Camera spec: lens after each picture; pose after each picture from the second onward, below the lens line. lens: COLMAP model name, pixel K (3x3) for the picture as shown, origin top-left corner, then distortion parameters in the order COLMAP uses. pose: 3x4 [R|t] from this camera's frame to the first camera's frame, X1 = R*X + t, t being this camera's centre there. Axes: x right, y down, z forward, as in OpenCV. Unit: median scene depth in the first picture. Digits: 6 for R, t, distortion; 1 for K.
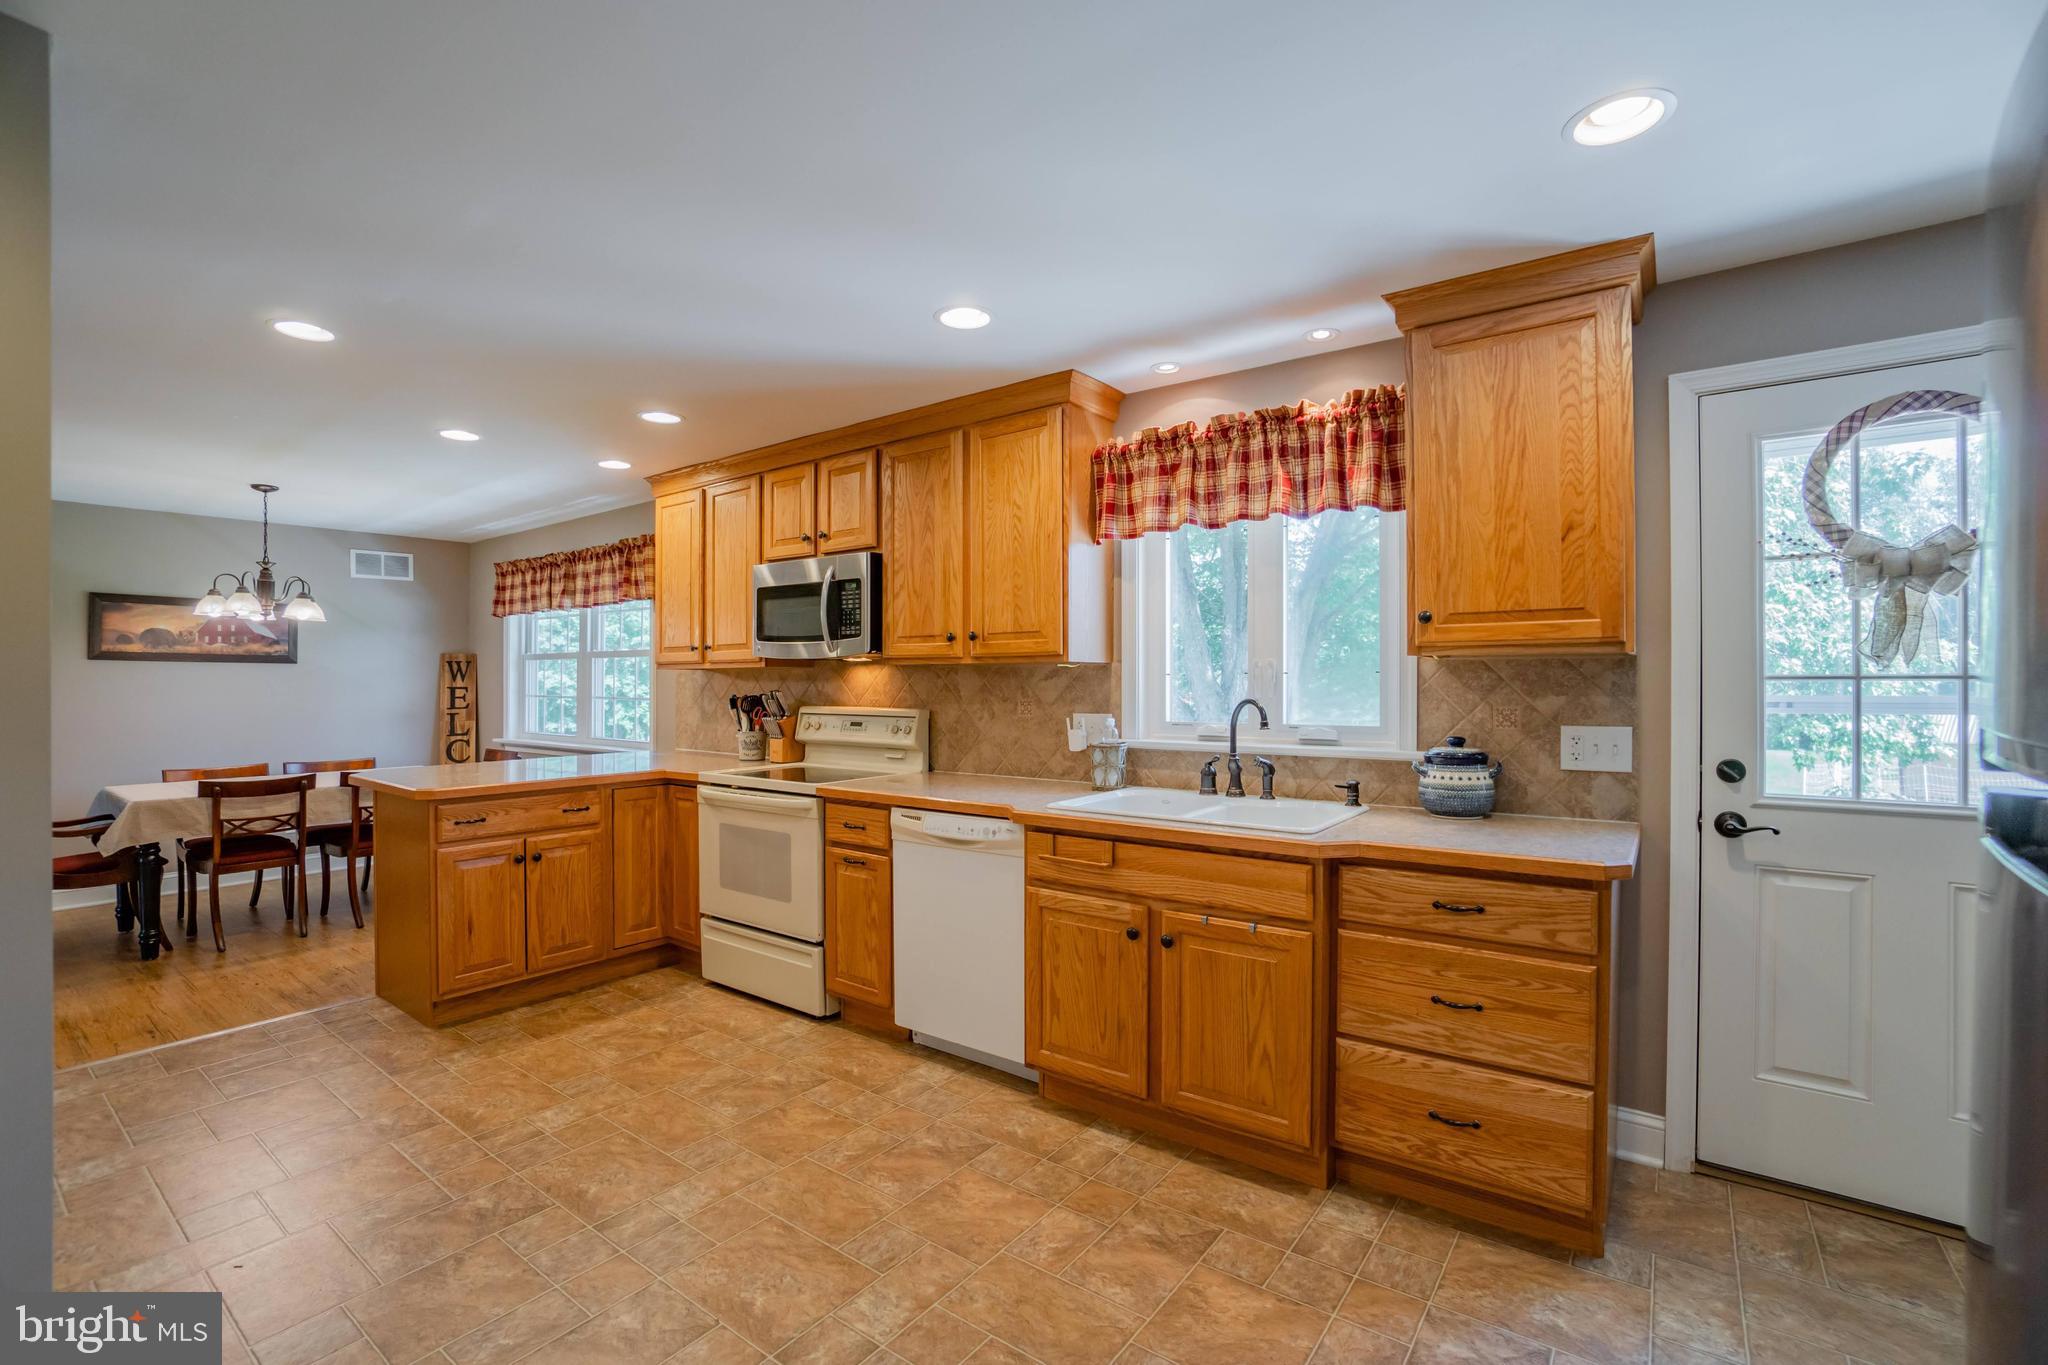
lens RADIAL K [[934.4, 0, 1088.7], [0, 934.4, 683.3], [0, 0, 1]] dist [-0.040910, 0.013598]
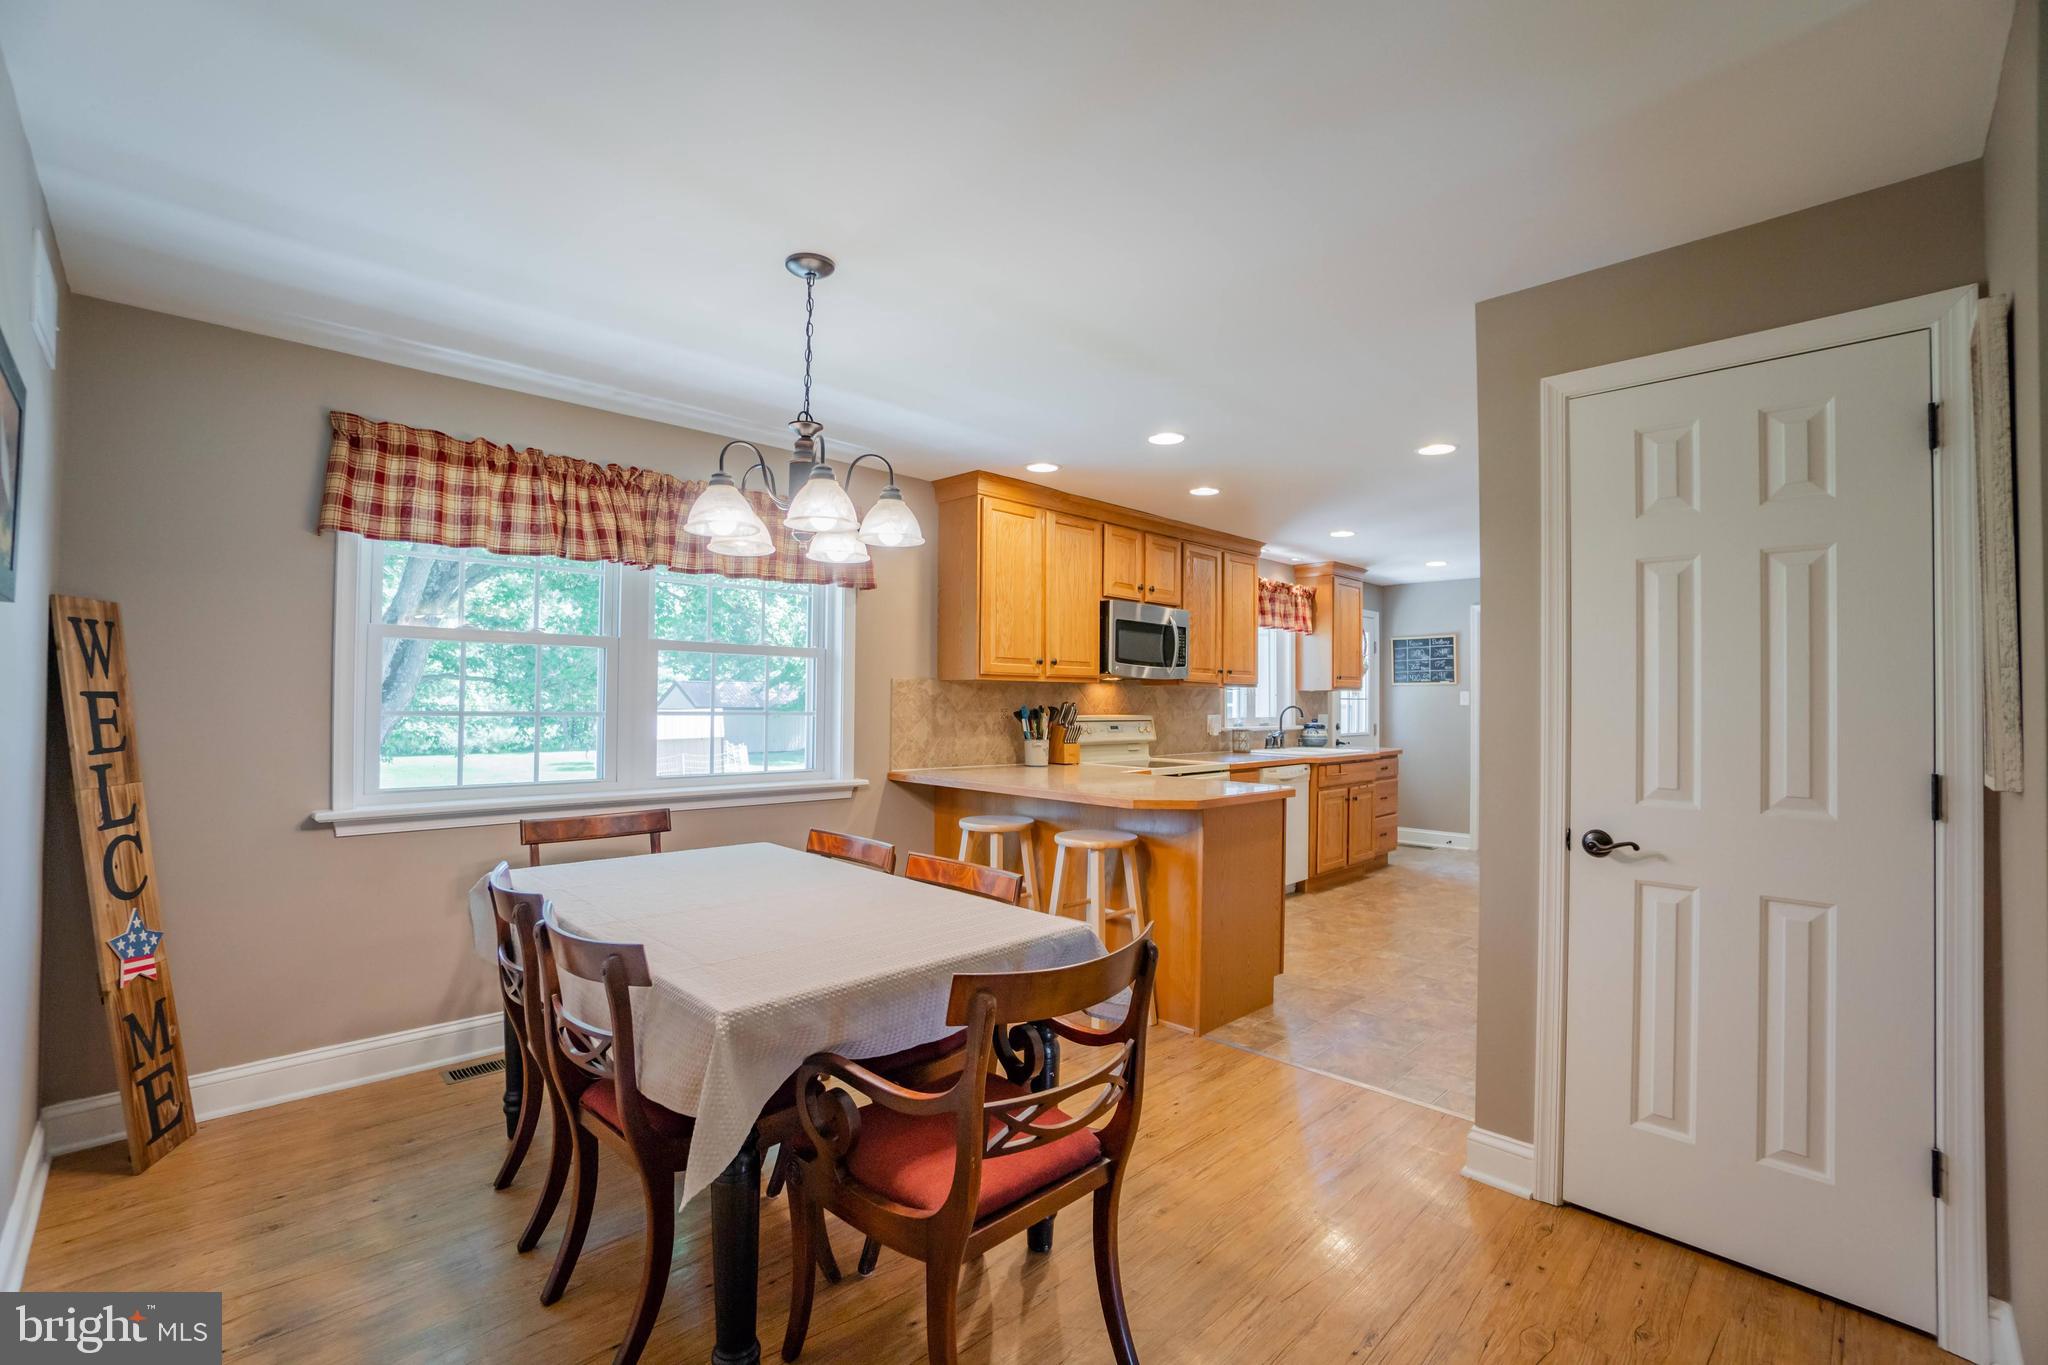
lens RADIAL K [[934.4, 0, 1006.5], [0, 934.4, 670.2], [0, 0, 1]] dist [-0.040910, 0.013598]
pose [[0.139400, 0.031767, 0.989726, -2.201412], [-0.010349, 0.999477, -0.030622, 0.005878], [-0.990182, -0.005974, 0.139656, 1.346987]]
